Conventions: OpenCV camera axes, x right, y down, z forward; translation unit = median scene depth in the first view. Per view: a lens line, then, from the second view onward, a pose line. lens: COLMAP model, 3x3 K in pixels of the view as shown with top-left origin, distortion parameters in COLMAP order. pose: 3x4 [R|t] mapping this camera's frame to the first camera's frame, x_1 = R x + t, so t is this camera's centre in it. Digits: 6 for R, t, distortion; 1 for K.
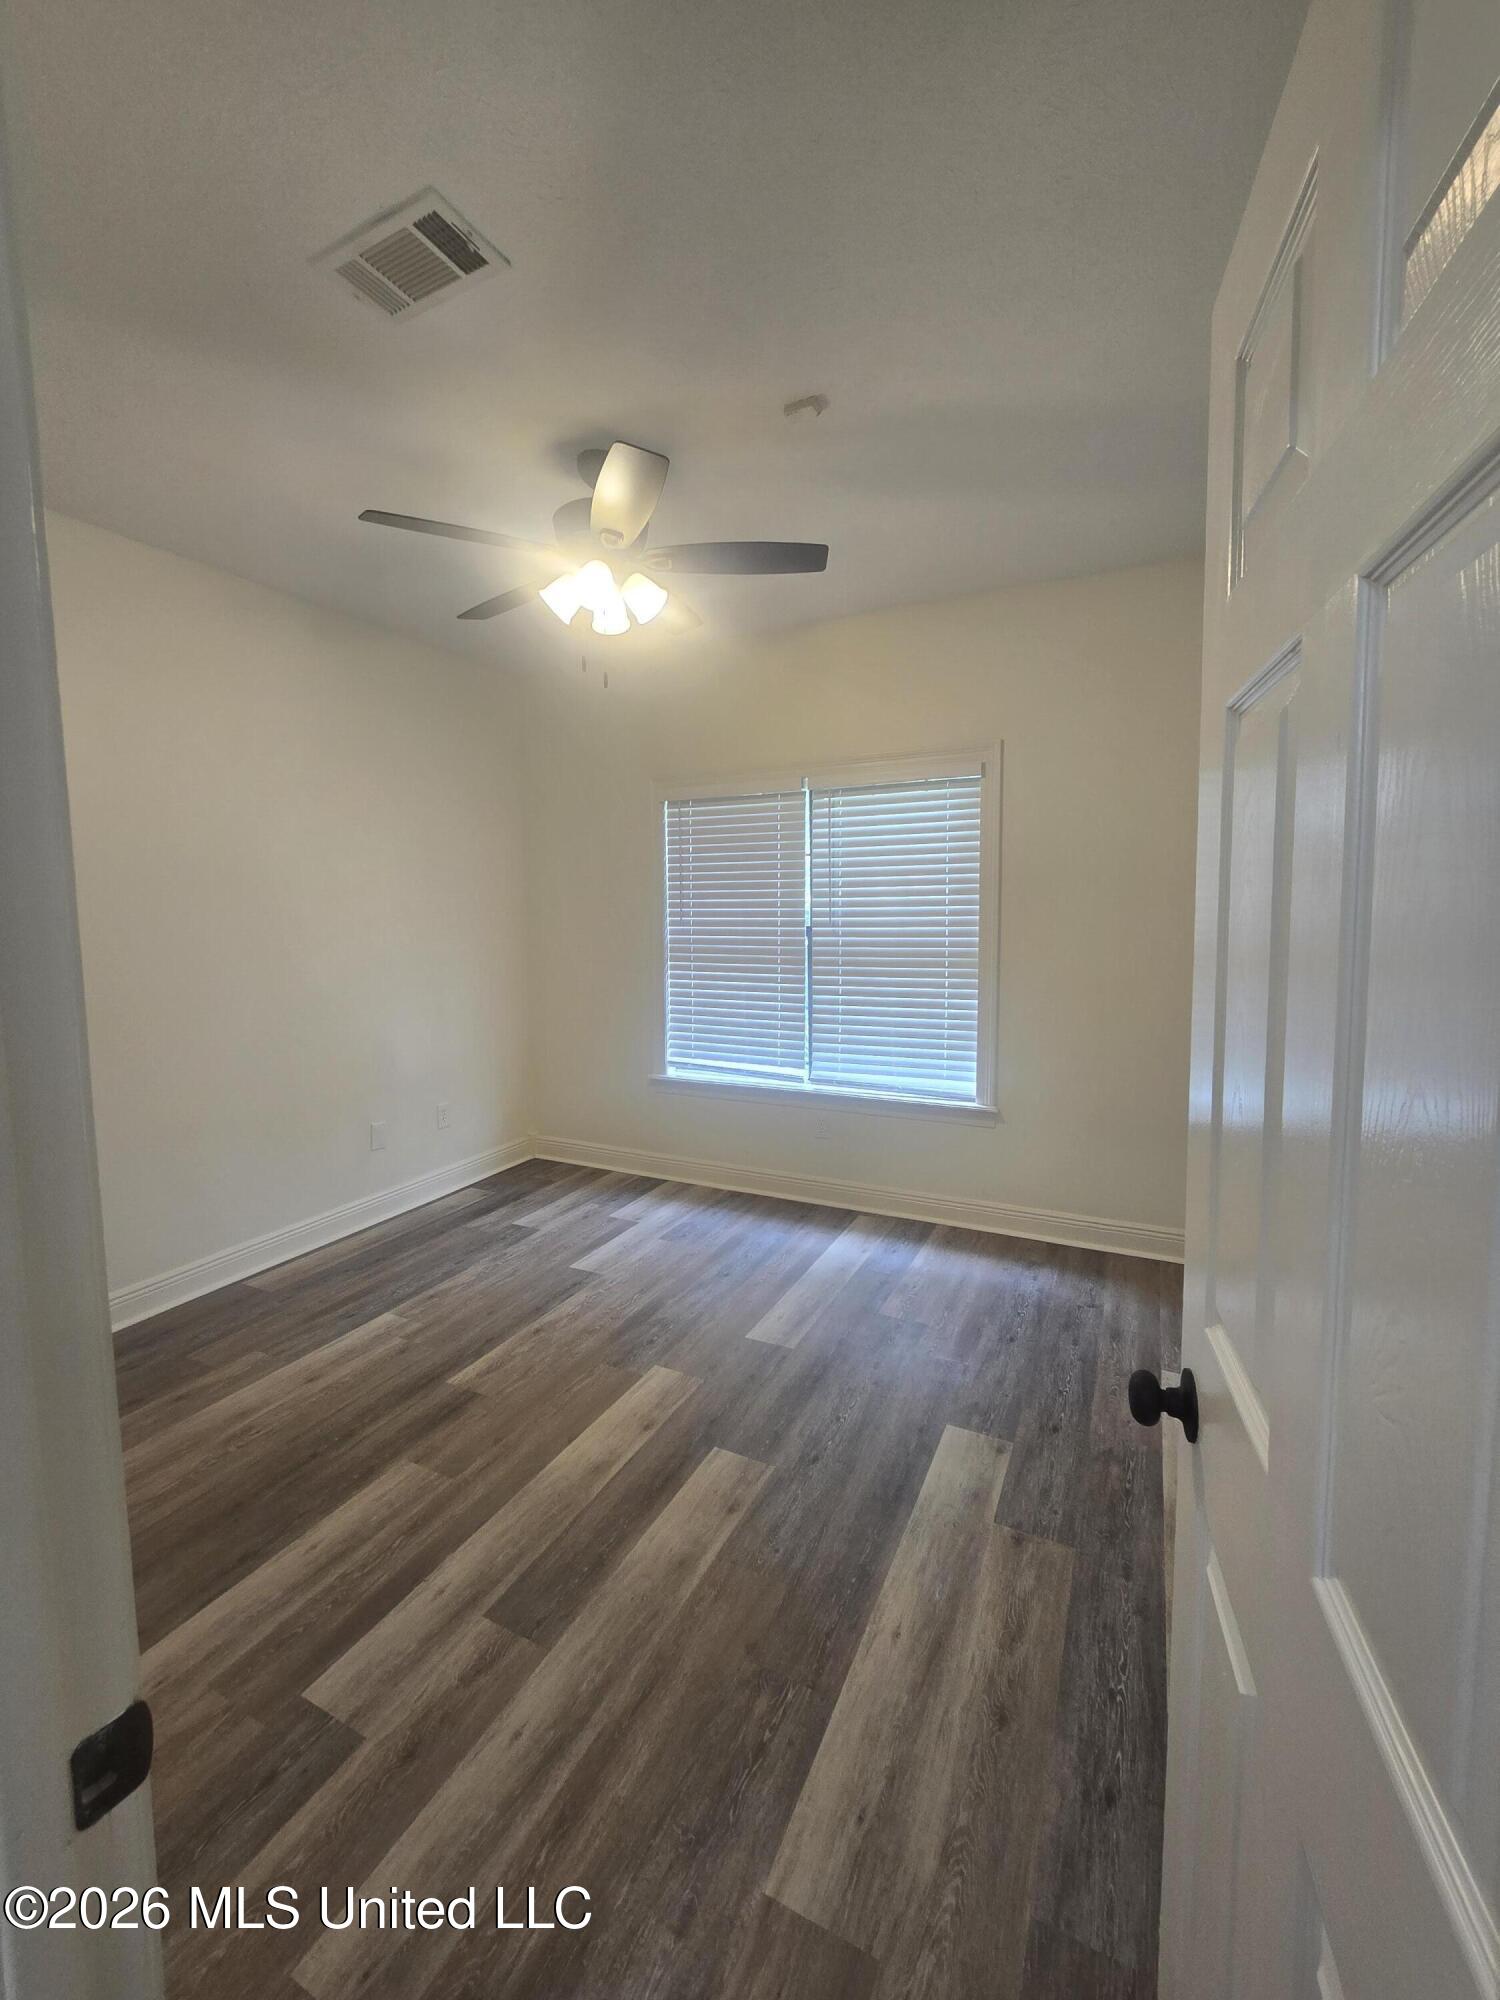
lens RADIAL K [[812.4, 0, 744.2], [0, 812.4, 991.7], [0, 0, 1]] dist [-0.014477, -0.000260]
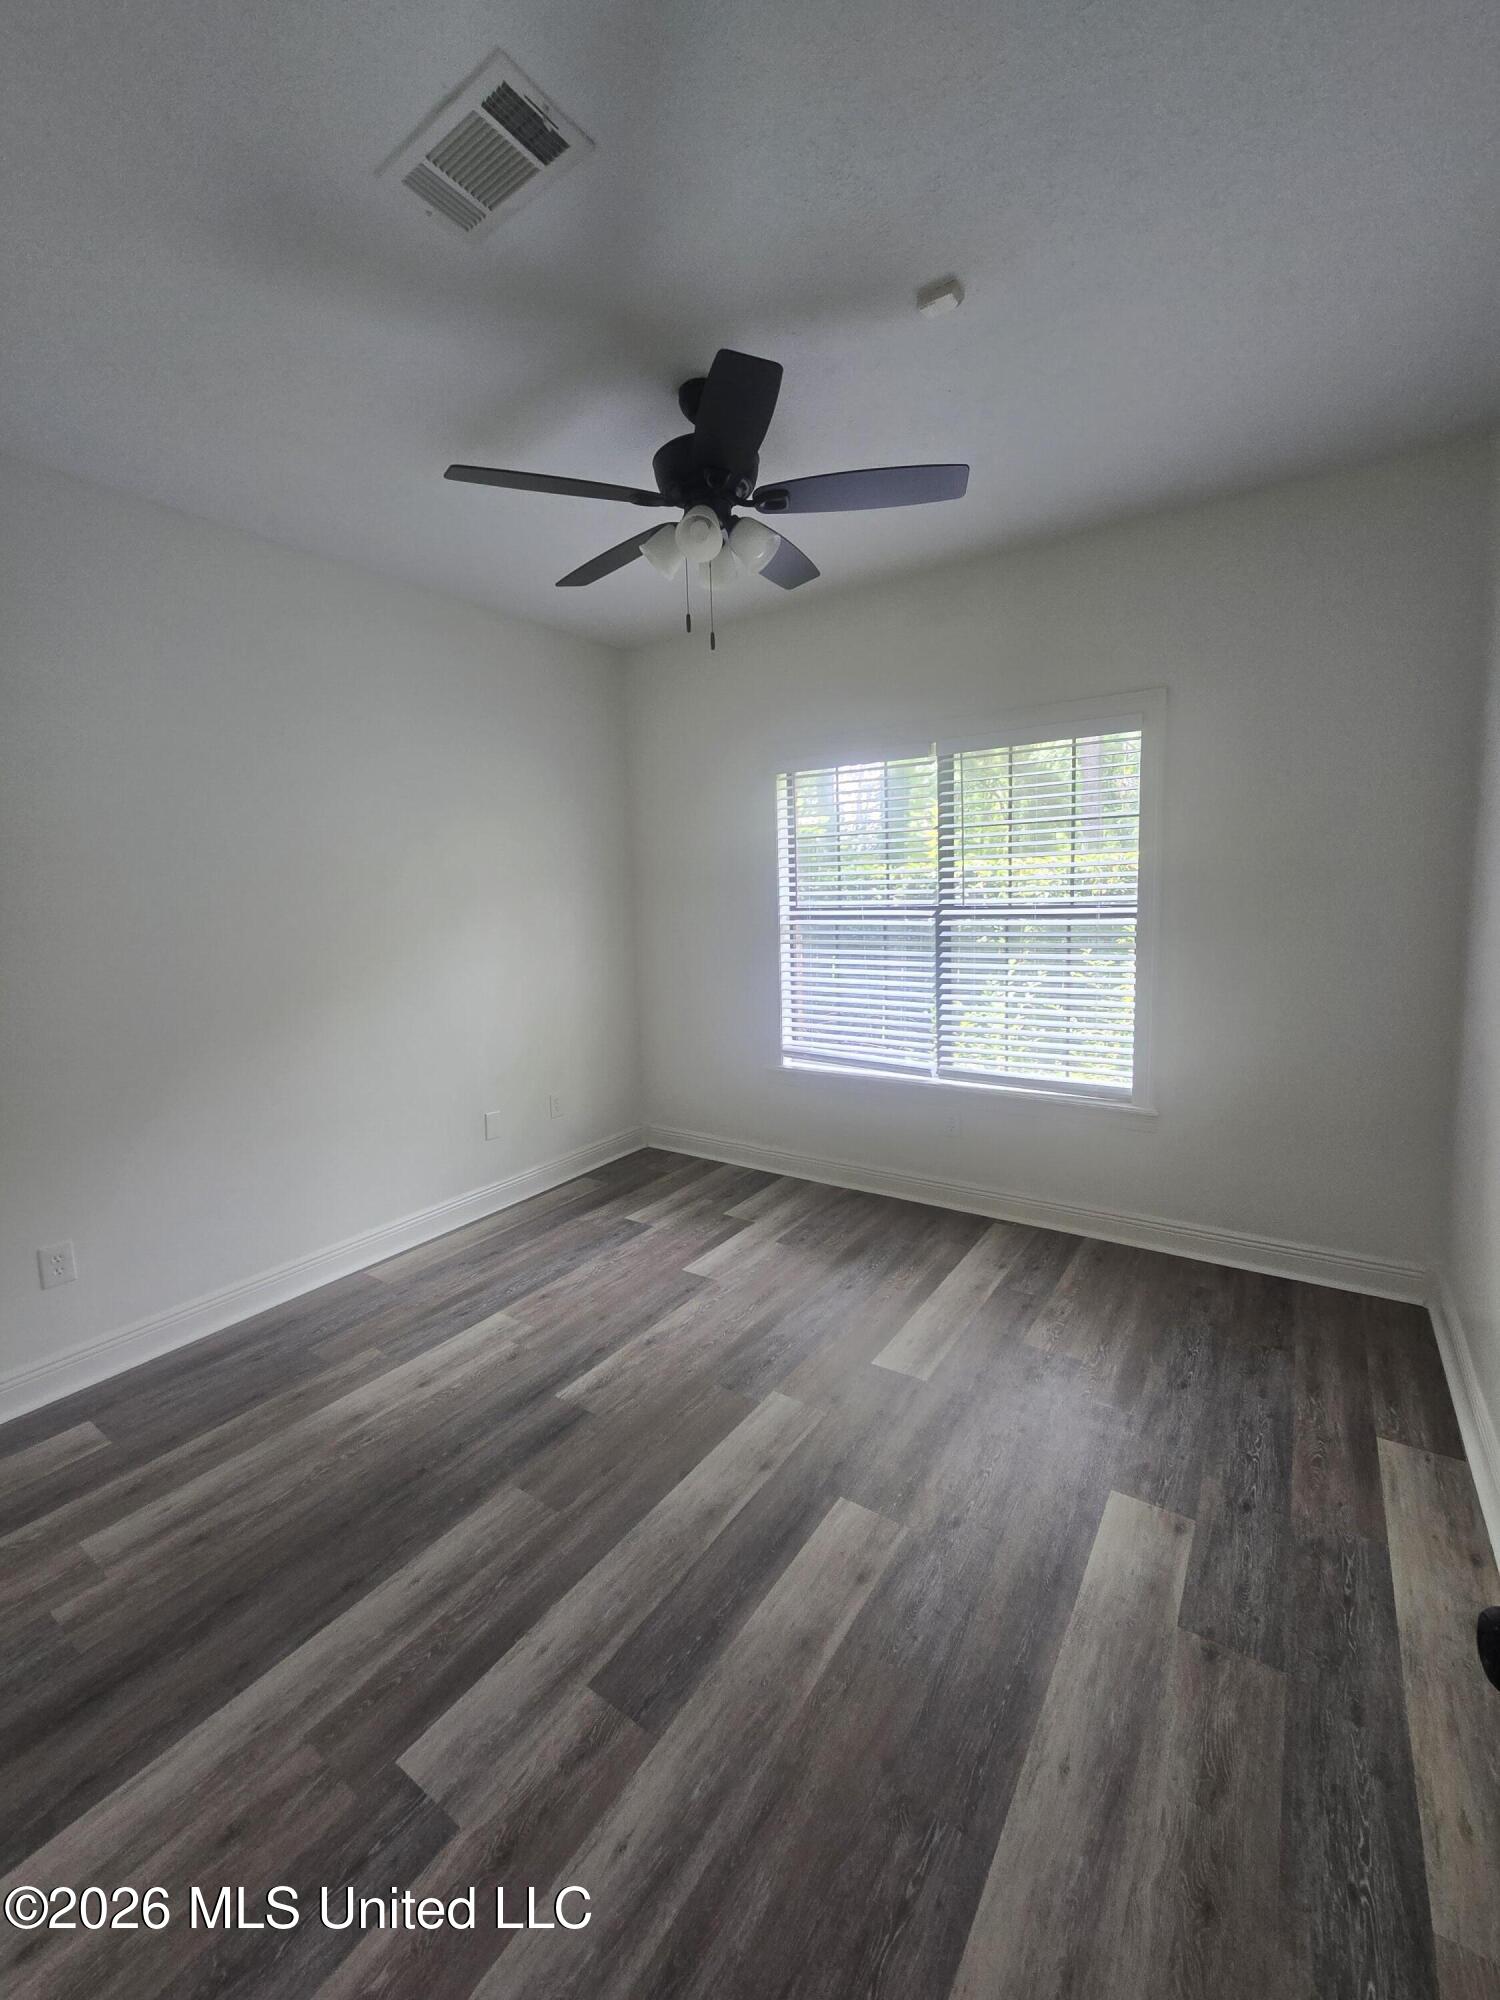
lens RADIAL K [[812.4, 0, 749.4], [0, 812.4, 993.0], [0, 0, 1]] dist [-0.014477, -0.000260]
pose [[0.991178, -0.004879, -0.132449, -0.017643], [0.009379, 0.999399, 0.033367, -0.030312], [0.132206, -0.034315, 0.990628, 0.137935]]
